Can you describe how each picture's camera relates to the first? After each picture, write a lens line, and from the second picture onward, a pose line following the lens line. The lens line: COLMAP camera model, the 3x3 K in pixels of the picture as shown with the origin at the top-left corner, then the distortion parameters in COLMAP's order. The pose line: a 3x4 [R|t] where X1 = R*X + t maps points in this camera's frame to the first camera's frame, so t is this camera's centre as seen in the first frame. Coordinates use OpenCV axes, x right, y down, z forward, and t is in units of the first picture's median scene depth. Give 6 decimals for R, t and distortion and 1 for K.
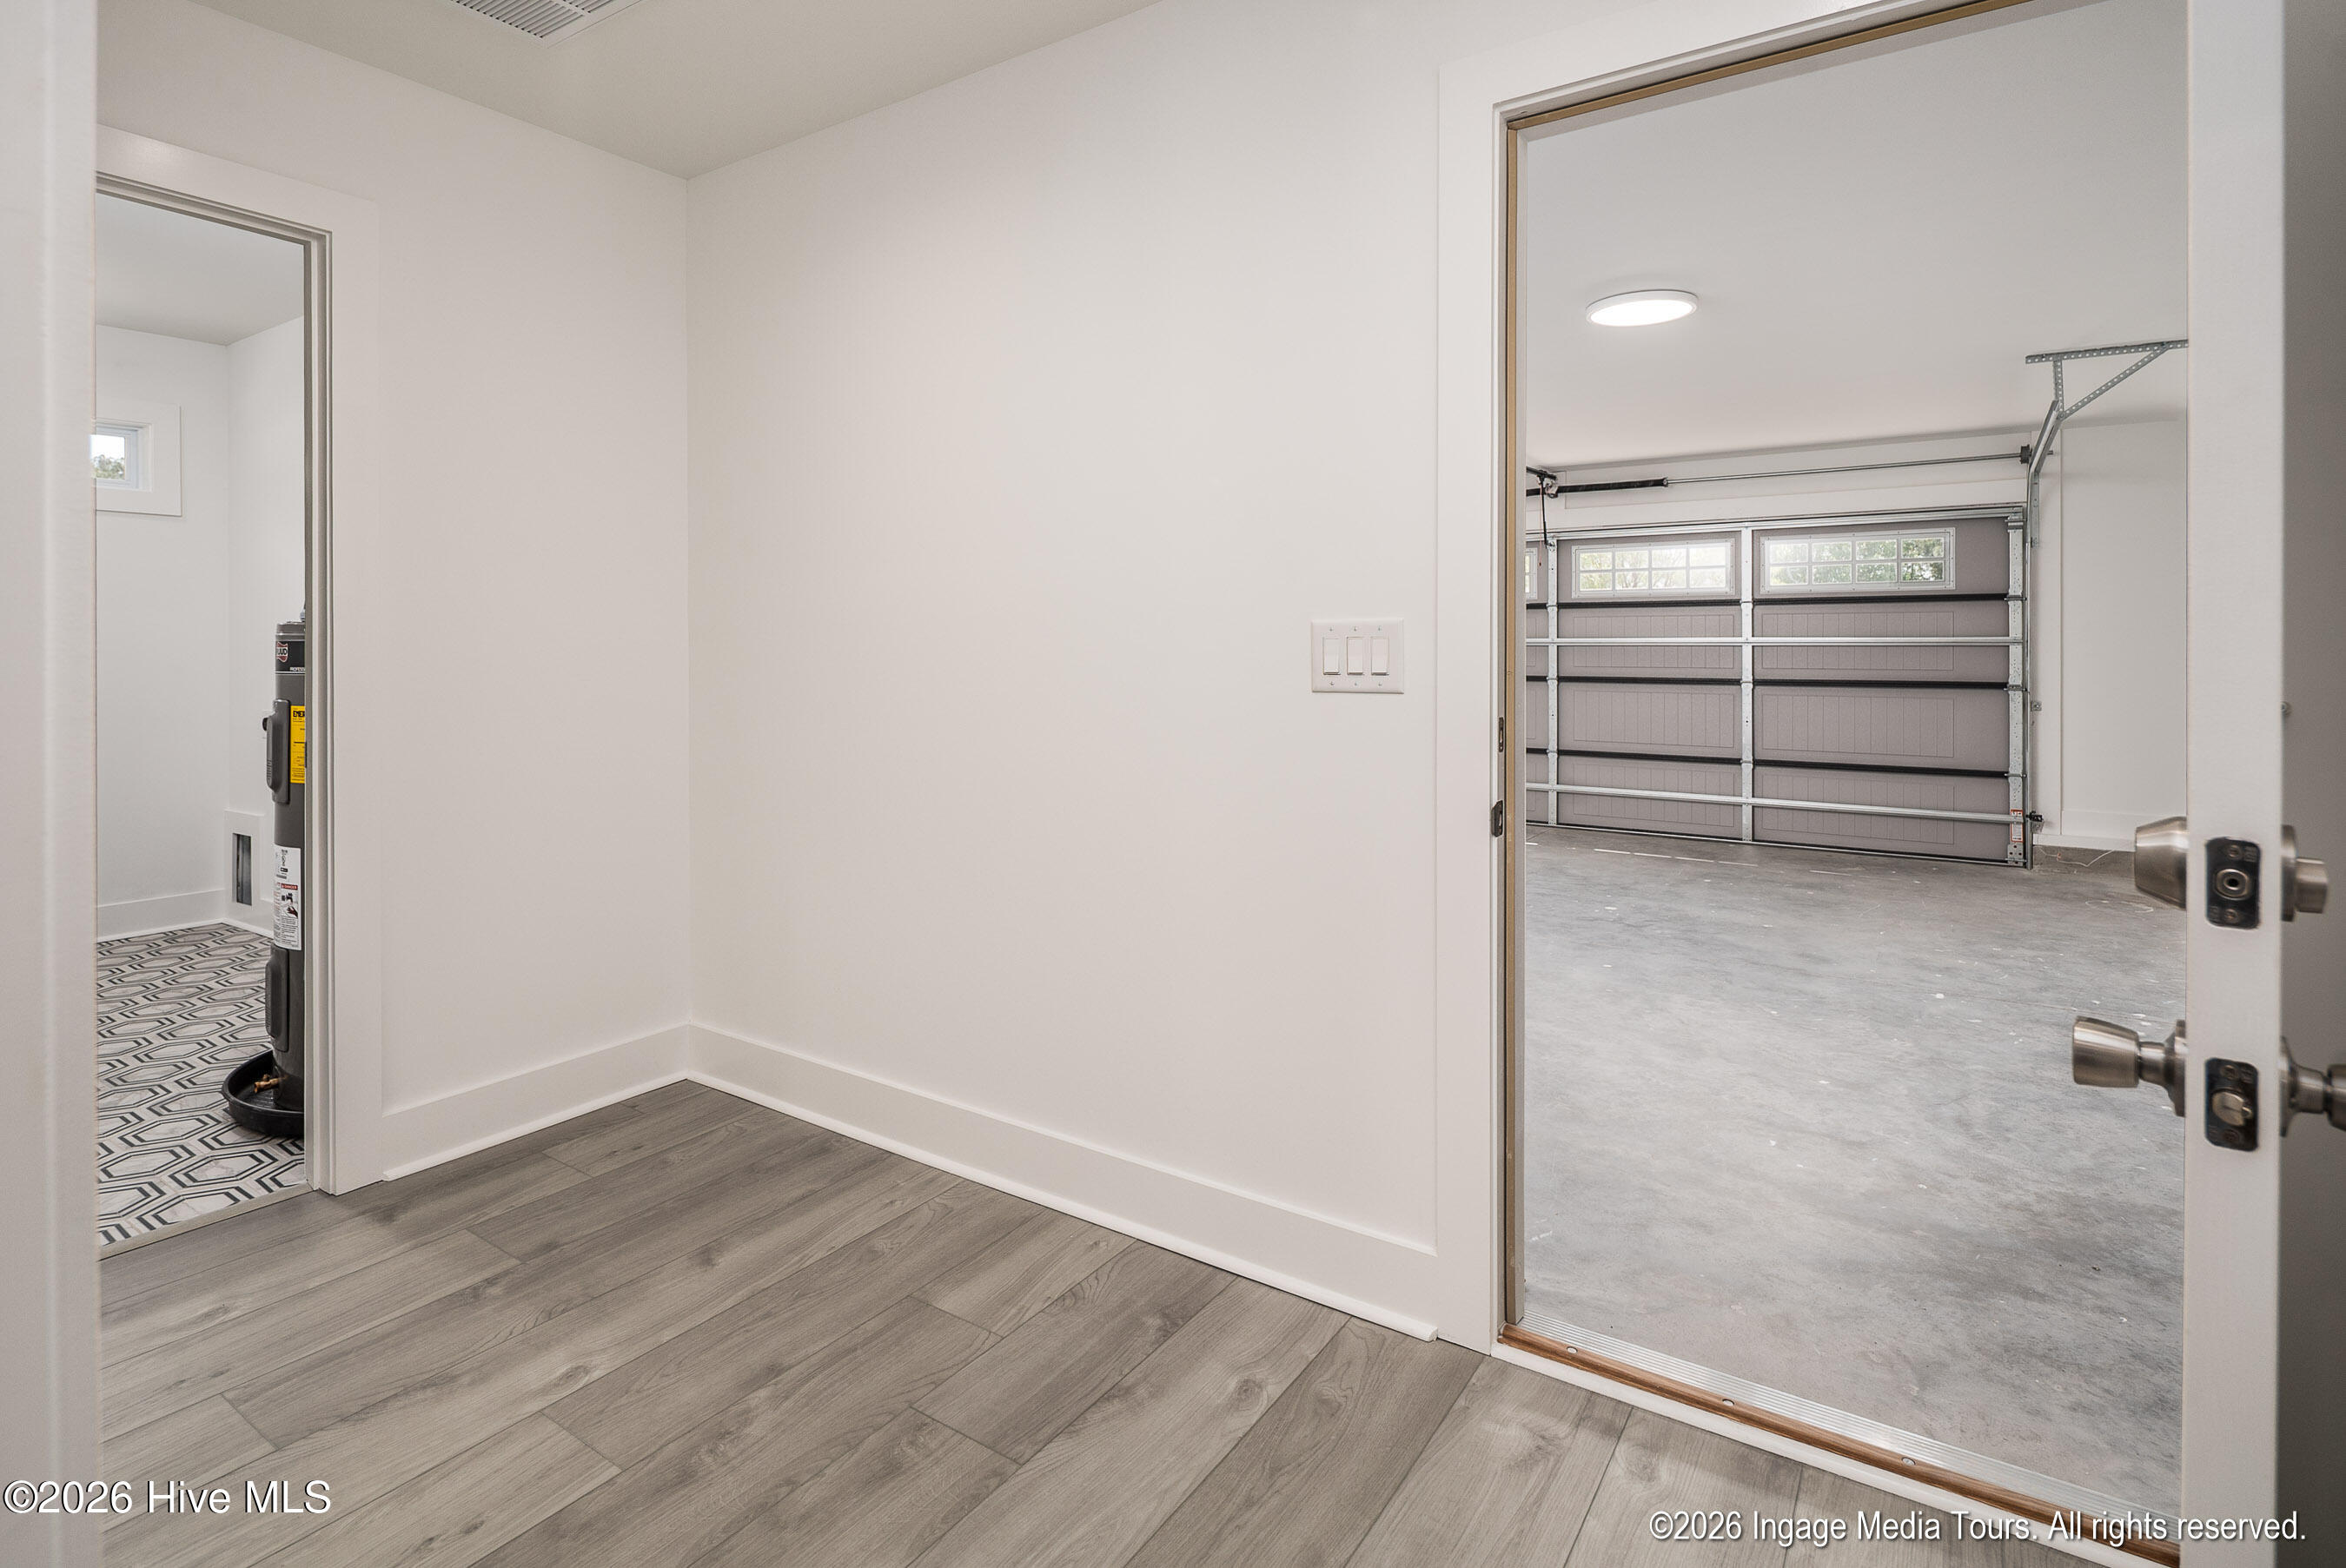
lens RADIAL K [[1166.4, 0, 1174.0], [0, 1166.4, 786.4], [0, 0, 1]] dist [0.005228, -0.004024]
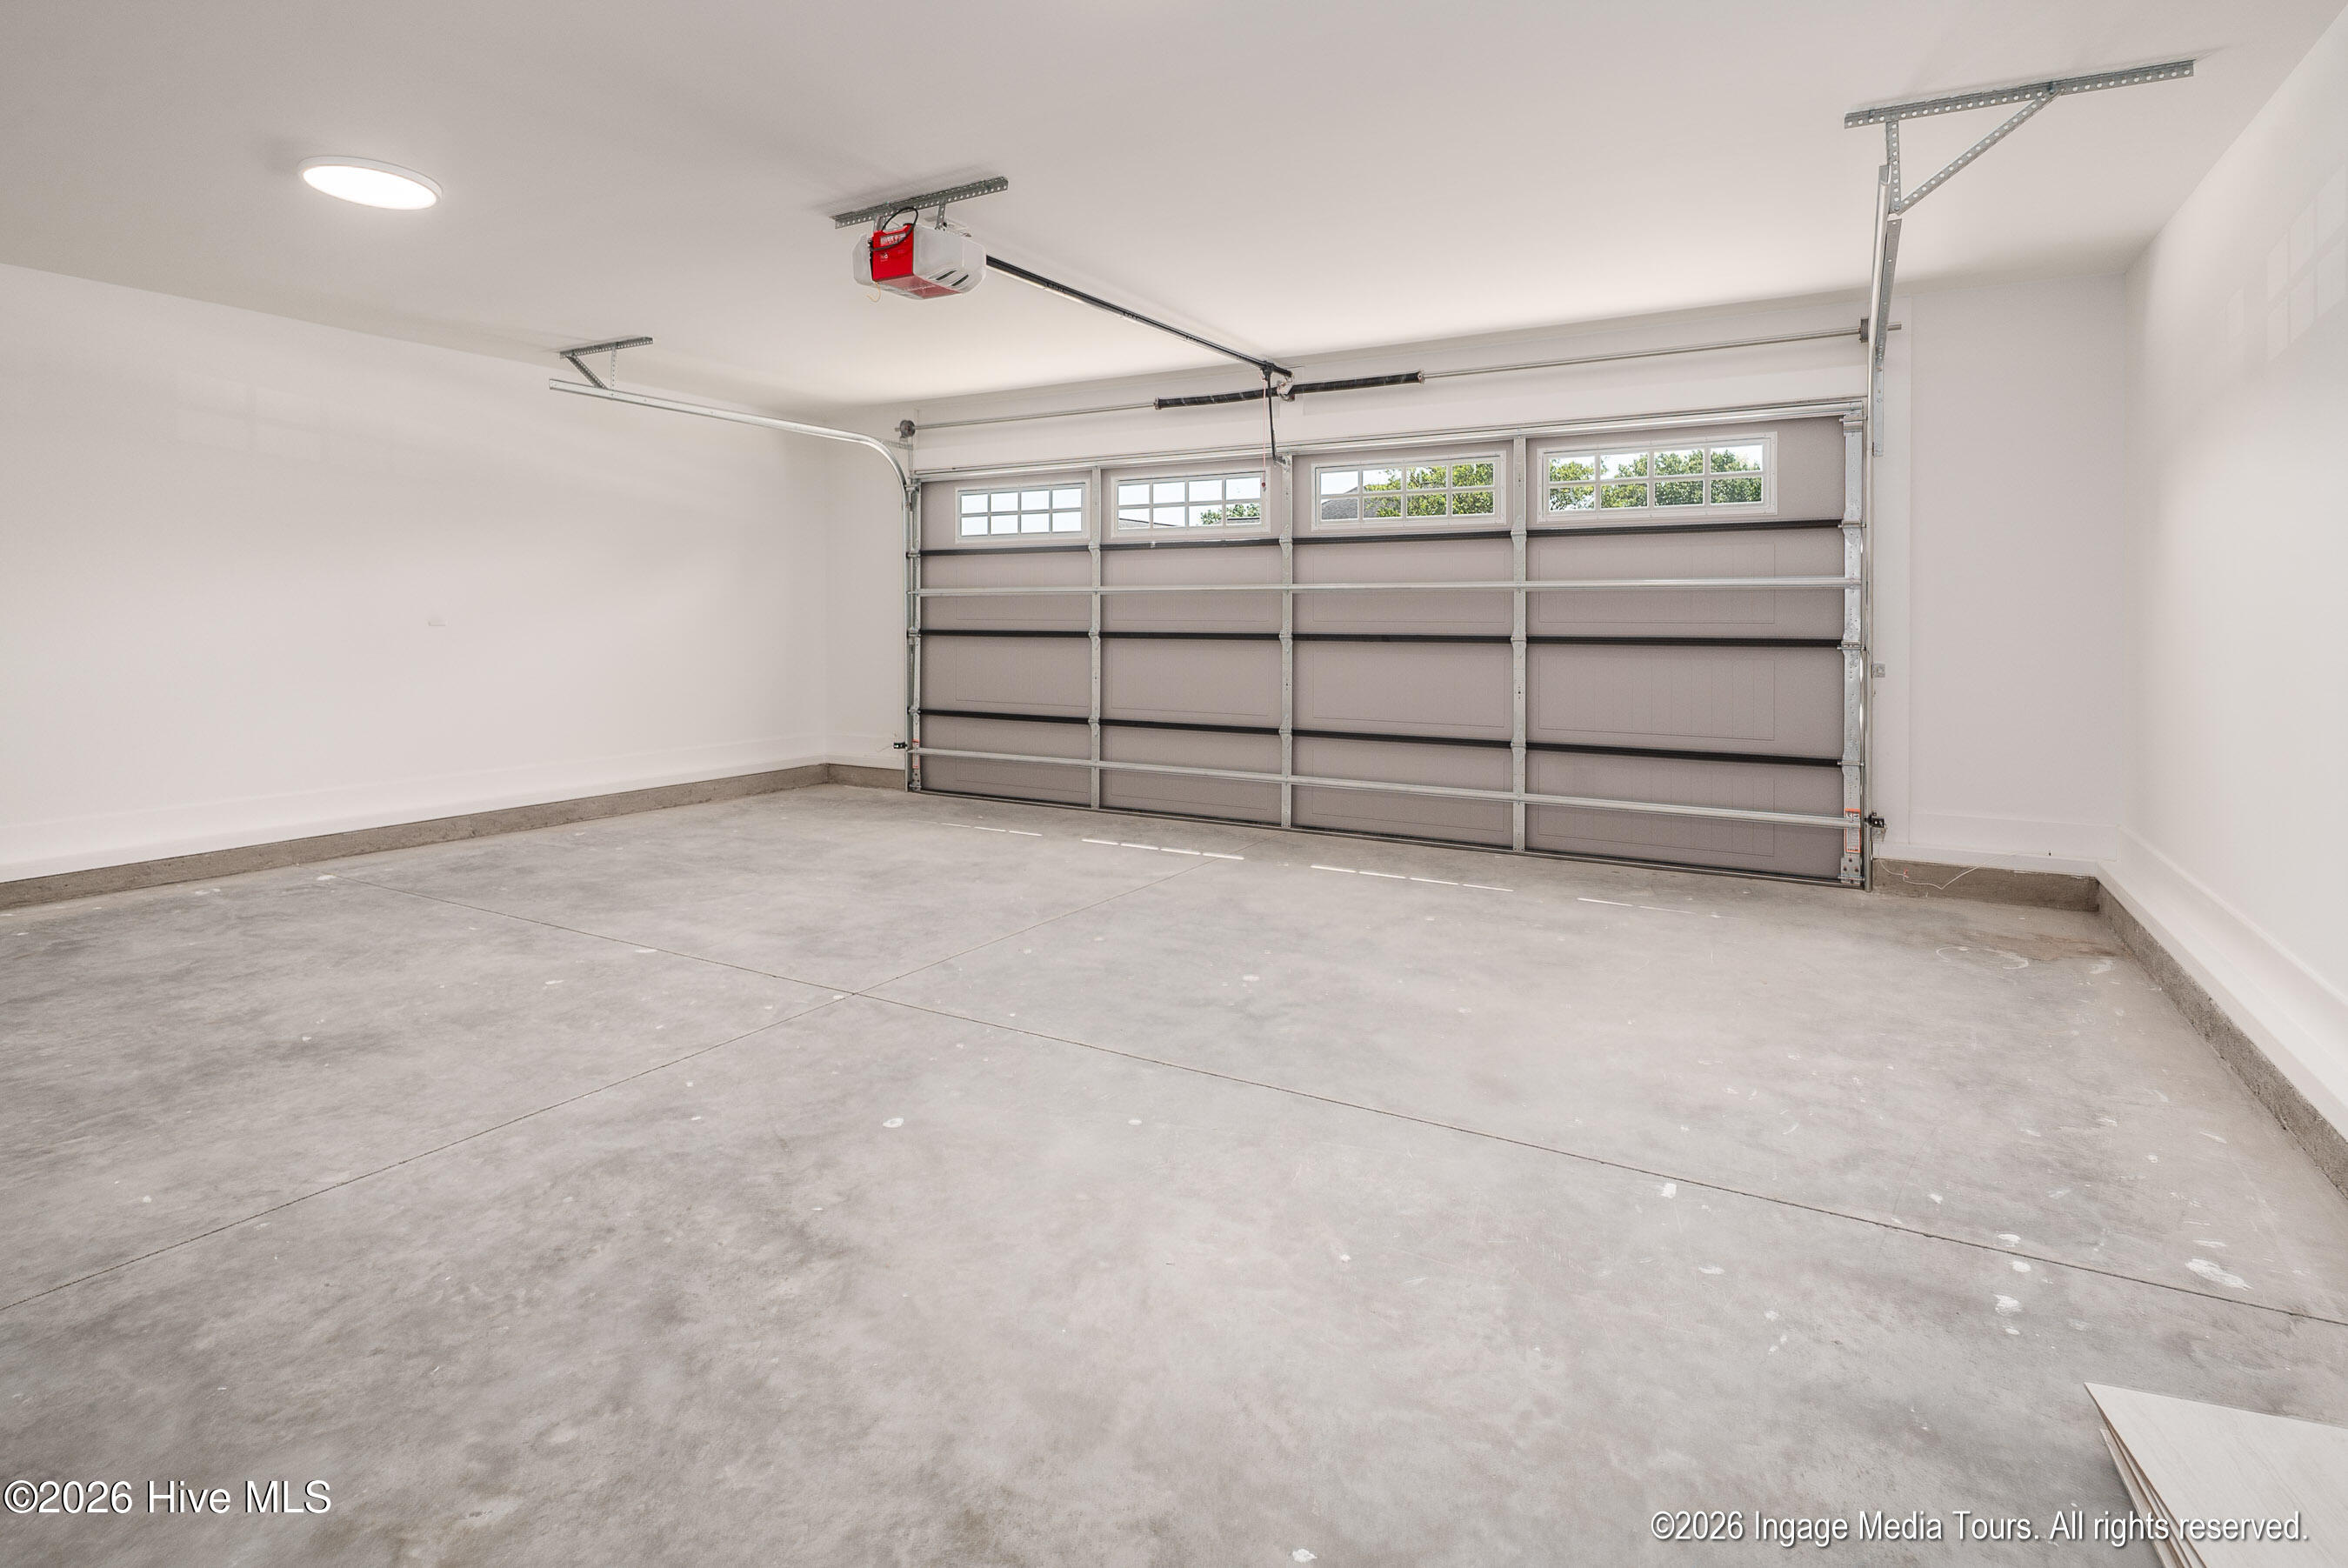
lens RADIAL K [[1167.5, 0, 1172.5], [0, 1167.5, 776.1], [0, 0, 1]] dist [0.005228, -0.004024]
pose [[0.997527, -0.007796, 0.069850, 0.237613], [0.006582, 0.999824, 0.017596, -0.018007], [-0.069974, -0.017093, 0.997402, 0.288826]]
